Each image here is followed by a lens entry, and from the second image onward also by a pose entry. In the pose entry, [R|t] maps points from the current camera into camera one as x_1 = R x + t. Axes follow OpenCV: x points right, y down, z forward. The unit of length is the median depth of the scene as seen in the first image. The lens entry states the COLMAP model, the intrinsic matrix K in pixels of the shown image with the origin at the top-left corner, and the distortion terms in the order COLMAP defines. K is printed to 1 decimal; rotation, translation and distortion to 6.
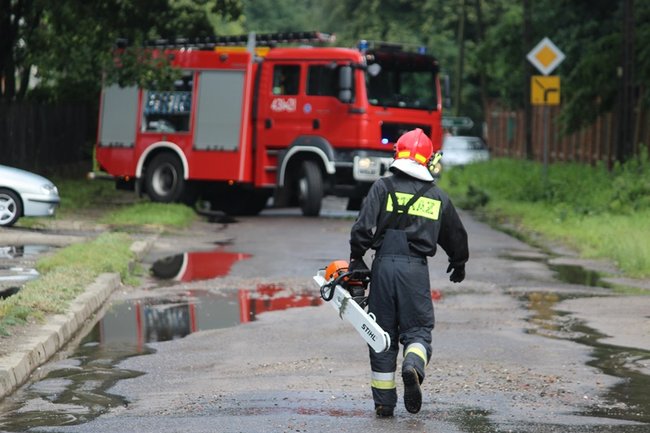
lens RADIAL K [[2438.0, 0, 324.6], [0, 2438.0, 216.2], [0, 0, 1]] dist [-0.048829, 0.000000]
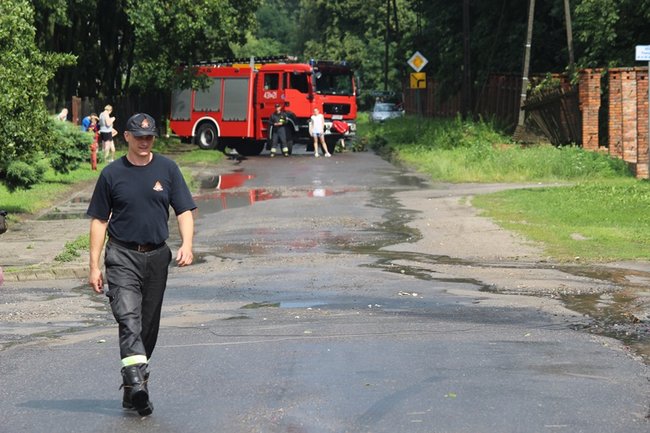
lens RADIAL K [[2298.4, 0, 325.7], [0, 2298.4, 216.3], [0, 0, 1]] dist [0.172225, 0.000000]
pose [[0.999458, -0.028129, -0.017102, 0.052416], [0.028625, 0.999155, 0.029497, -0.003992], [0.016258, -0.029971, 0.999419, -0.746967]]
